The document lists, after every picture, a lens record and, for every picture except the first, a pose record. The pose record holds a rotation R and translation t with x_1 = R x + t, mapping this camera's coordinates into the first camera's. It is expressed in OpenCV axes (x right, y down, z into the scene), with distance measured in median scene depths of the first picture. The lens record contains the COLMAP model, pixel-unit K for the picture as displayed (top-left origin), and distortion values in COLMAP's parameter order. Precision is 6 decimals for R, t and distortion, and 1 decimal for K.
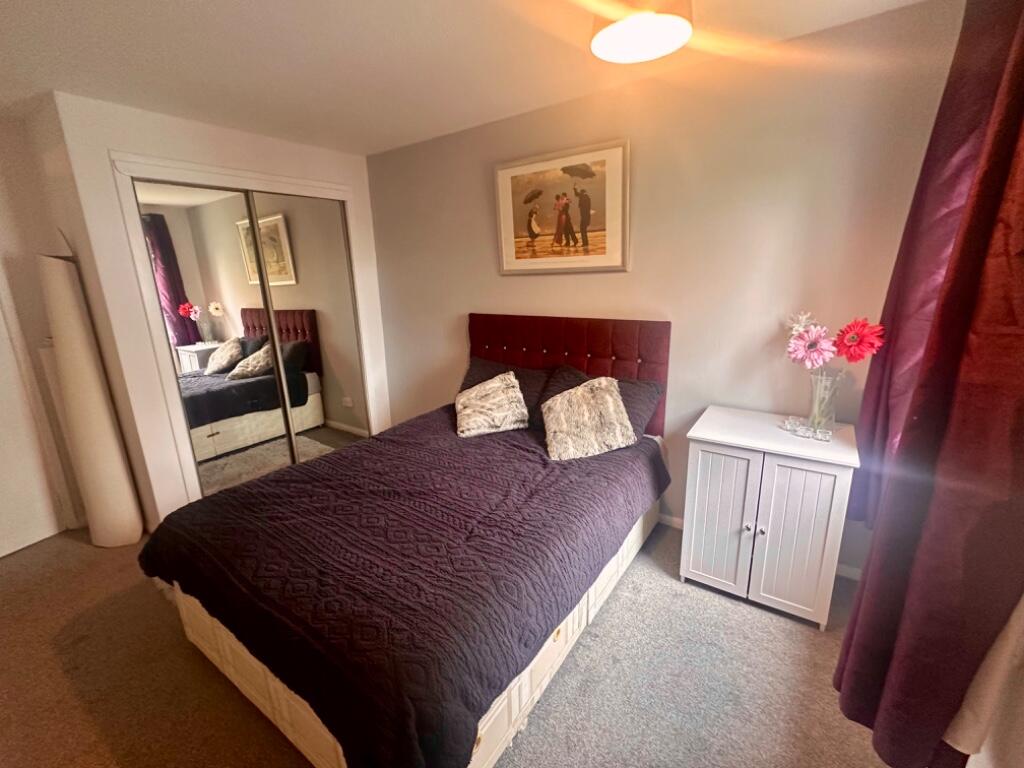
lens RADIAL K [[445.7, 0, 512.0], [0, 445.7, 384.0], [0, 0, 1]] dist [-0.000506, -0.000289]
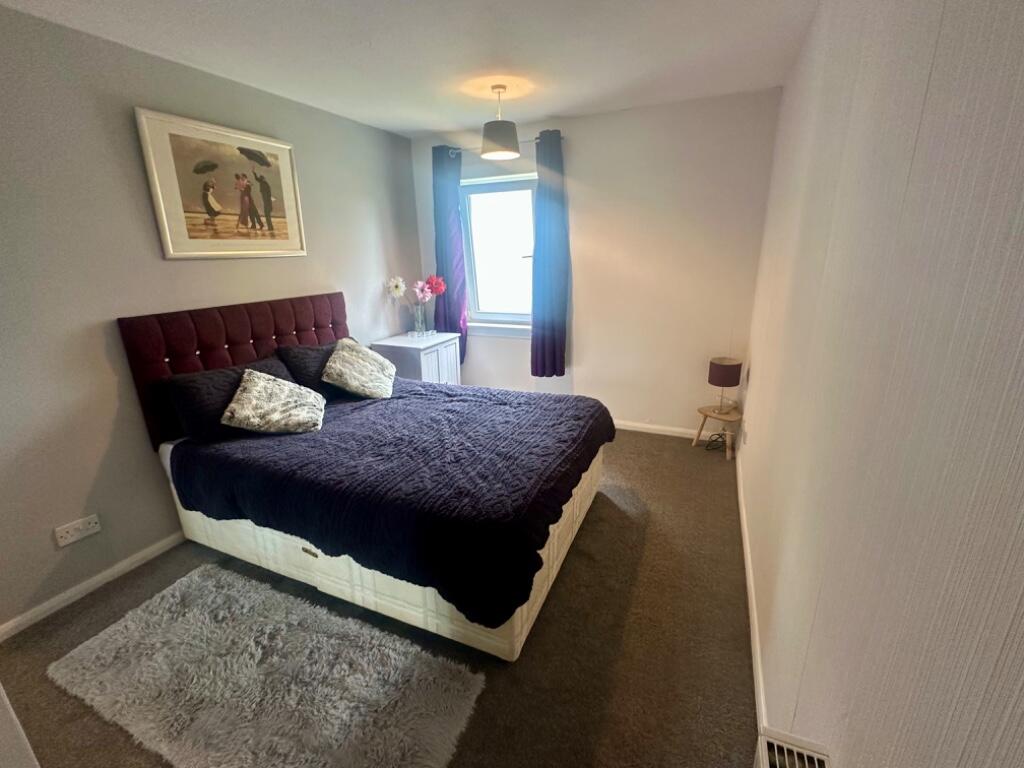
lens RADIAL K [[445.7, 0, 512.0], [0, 445.7, 384.0], [0, 0, 1]] dist [-0.000506, -0.000289]
pose [[-0.192064, -0.253041, 0.948199, -1.015513], [0.265221, 0.916852, 0.298397, -0.135506], [-0.944865, 0.308794, -0.108982, 0.669713]]
